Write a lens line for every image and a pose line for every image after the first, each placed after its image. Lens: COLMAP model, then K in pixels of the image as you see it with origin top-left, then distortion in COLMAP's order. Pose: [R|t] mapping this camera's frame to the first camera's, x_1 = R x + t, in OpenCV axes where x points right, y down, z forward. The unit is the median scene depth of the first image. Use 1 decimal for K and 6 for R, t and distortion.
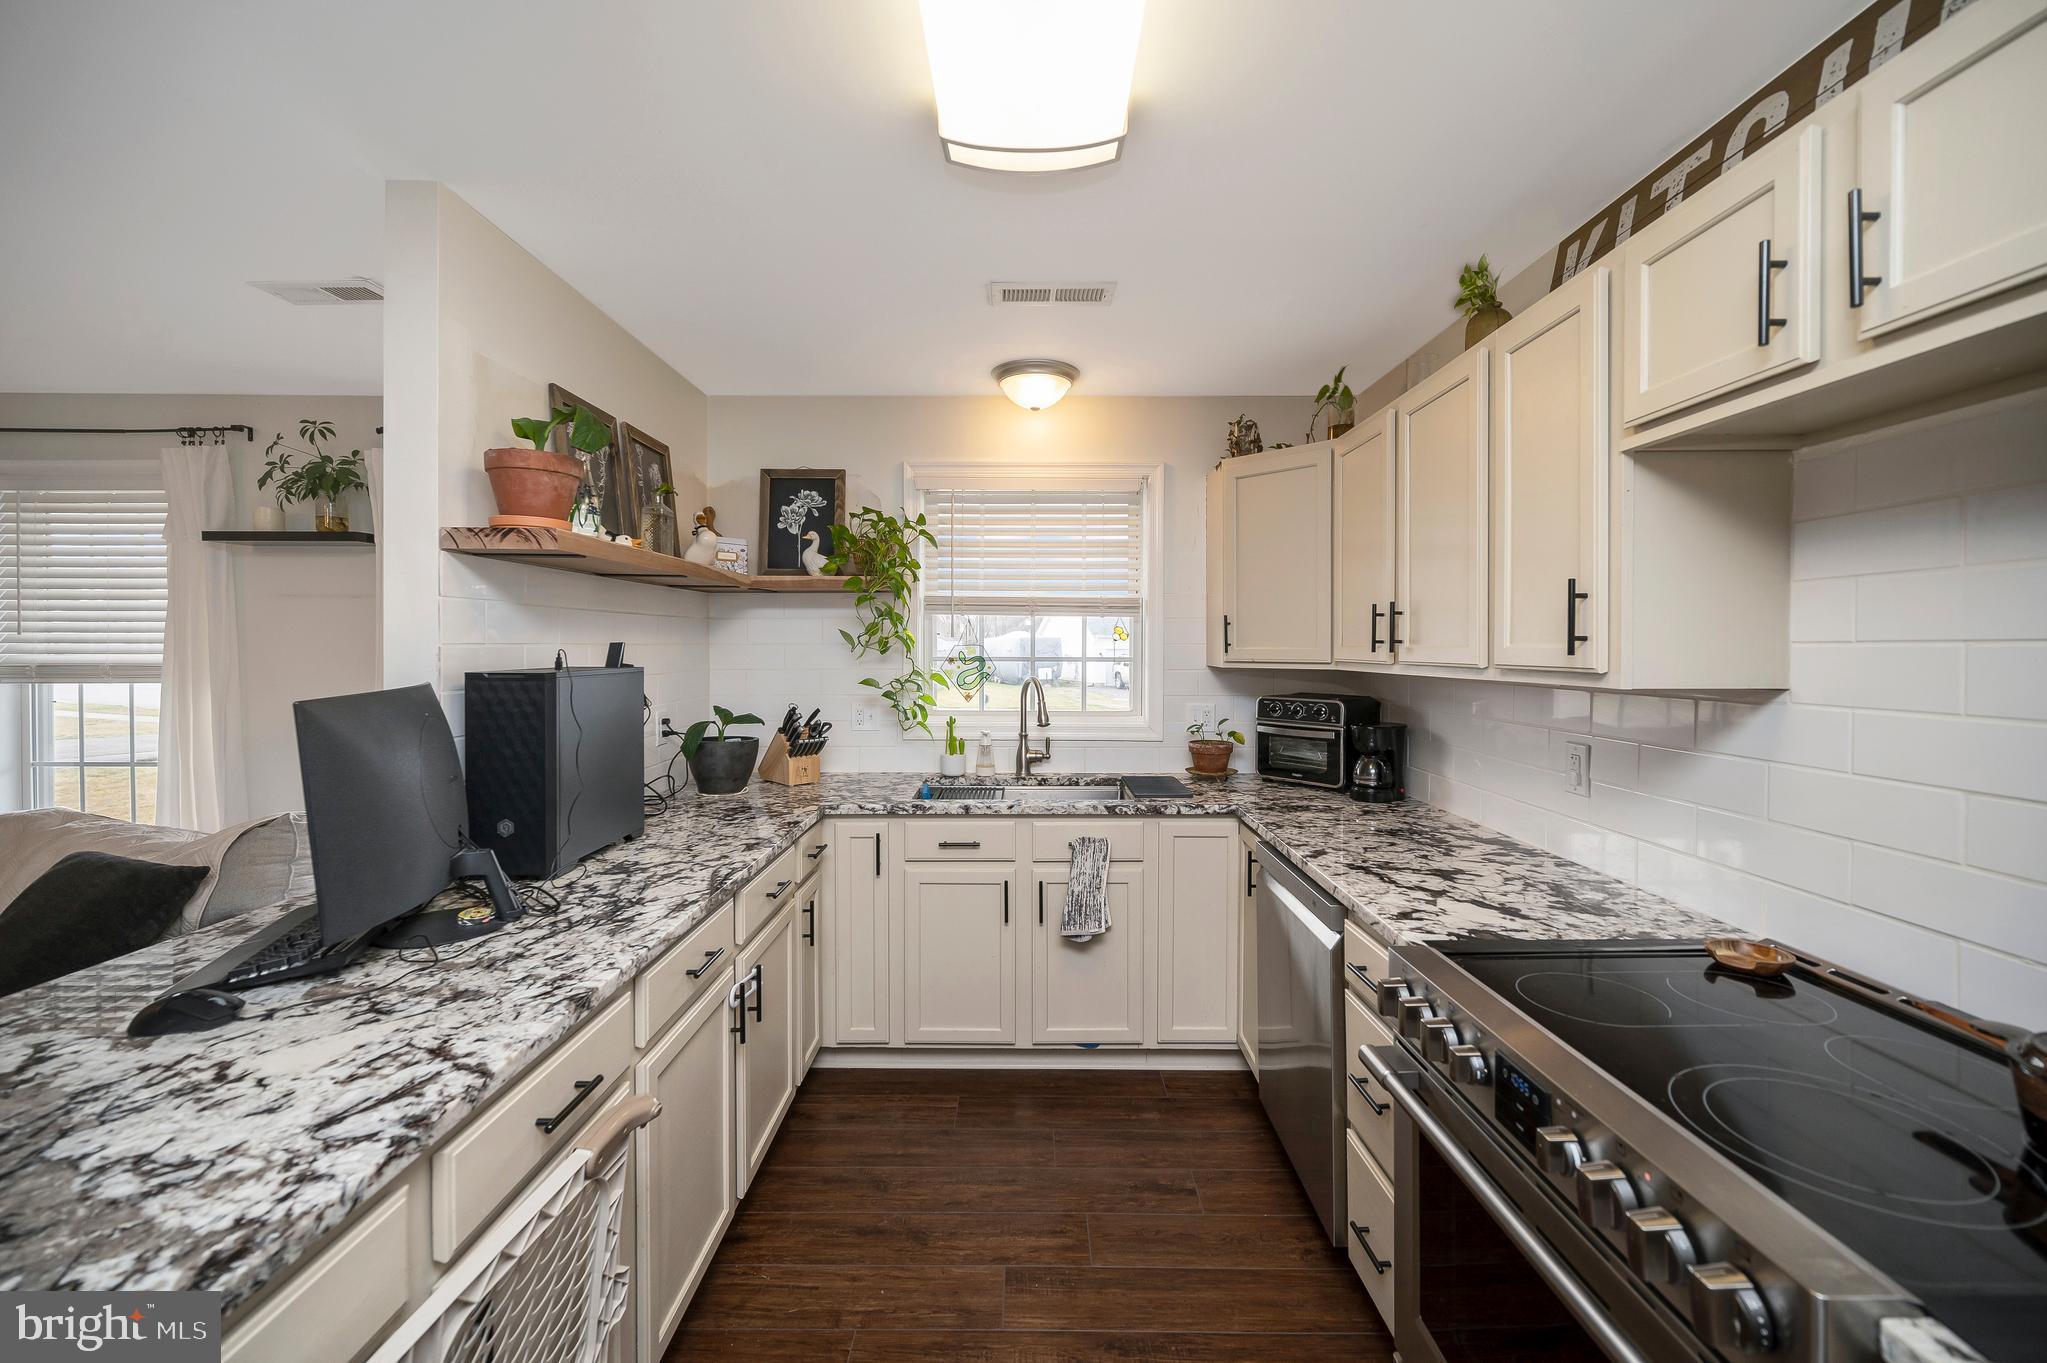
lens RADIAL K [[820.2, 0, 1026.1], [0, 820.2, 654.2], [0, 0, 1]] dist [-0.001737, -0.000056]
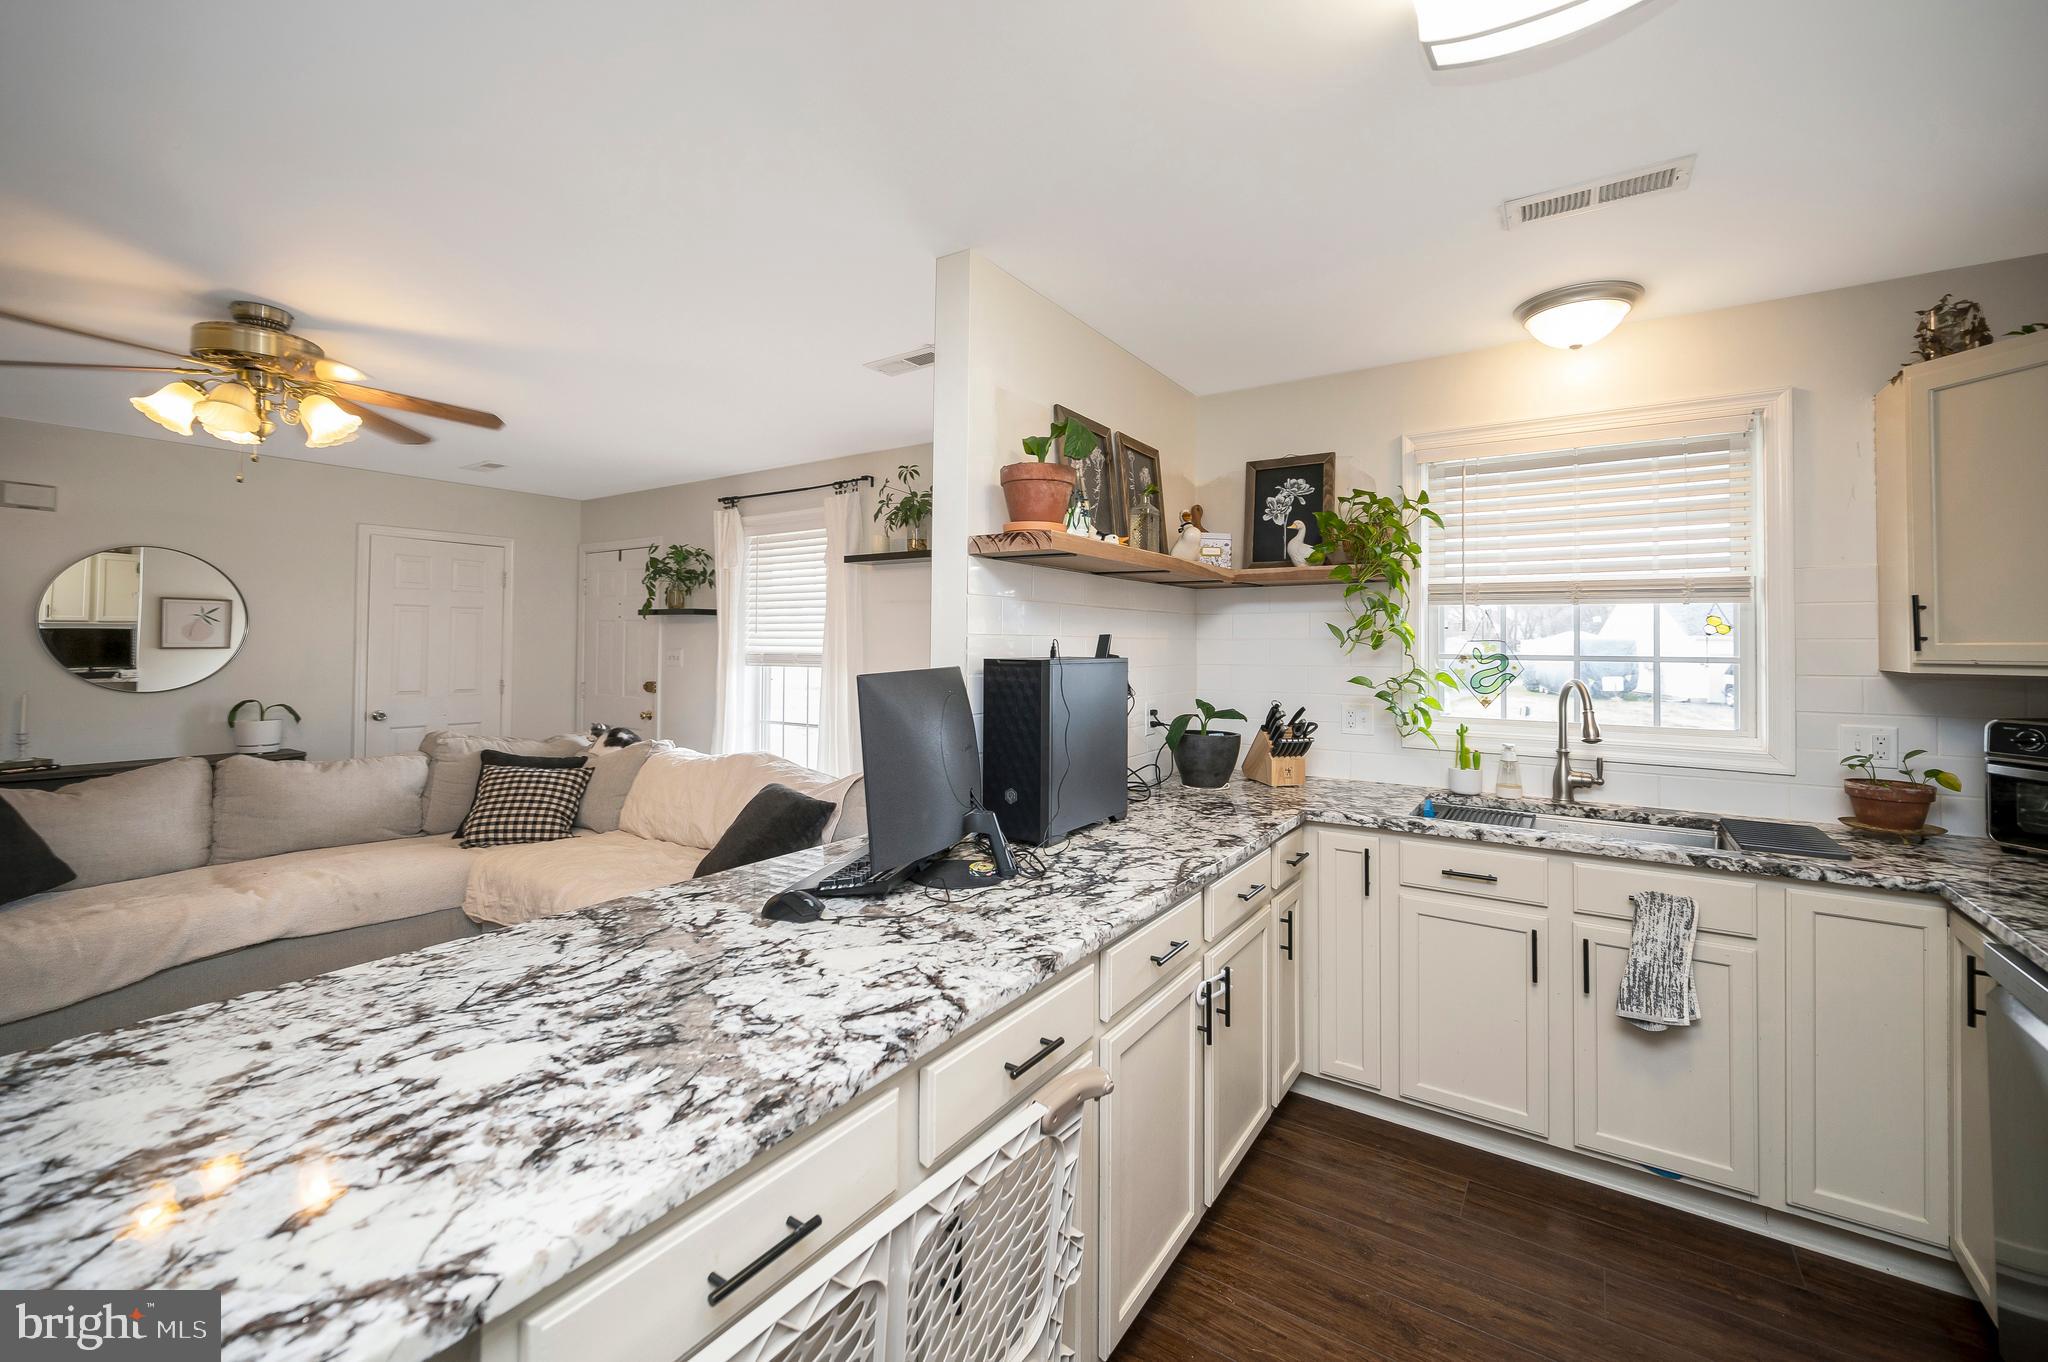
lens RADIAL K [[830.6, 0, 1028.7], [0, 830.6, 631.4], [0, 0, 1]] dist [-0.002666, -0.000392]
pose [[0.830274, -0.005193, -0.557331, 0.019688], [-0.011763, 0.999571, -0.026838, 0.010110], [0.557231, 0.028839, 0.829857, 0.036319]]
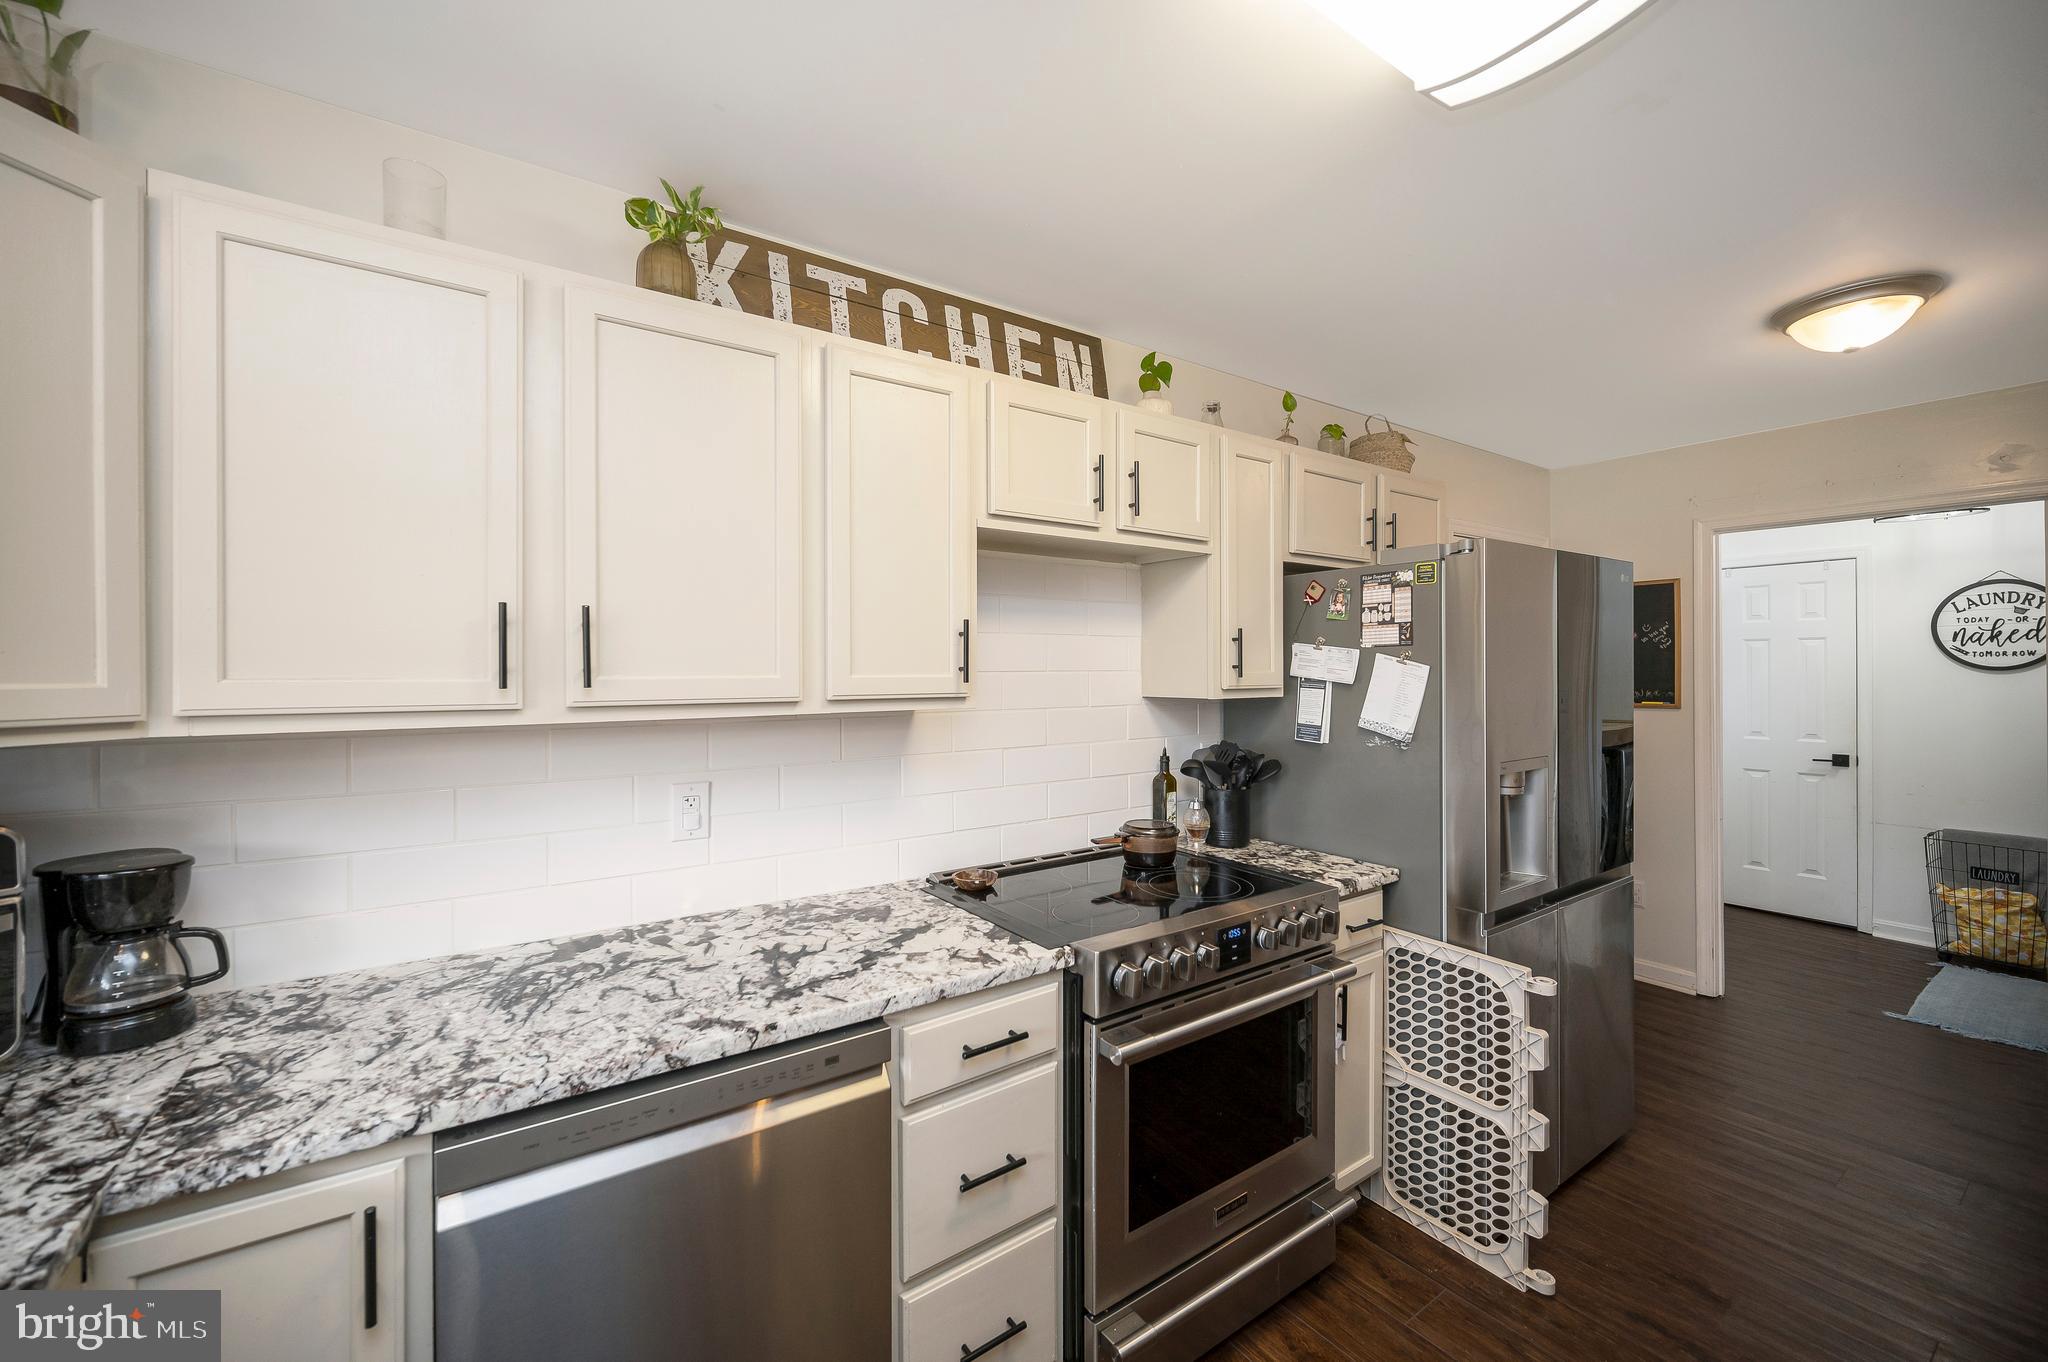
lens RADIAL K [[814.6, 0, 1023.0], [0, 814.6, 672.9], [0, 0, 1]] dist [-0.000767, 0.000100]
pose [[-0.576876, -0.000795, 0.816831, -0.207272], [0.009853, 0.999920, 0.007932, -0.012242], [-0.816772, 0.012624, -0.576822, 0.922556]]
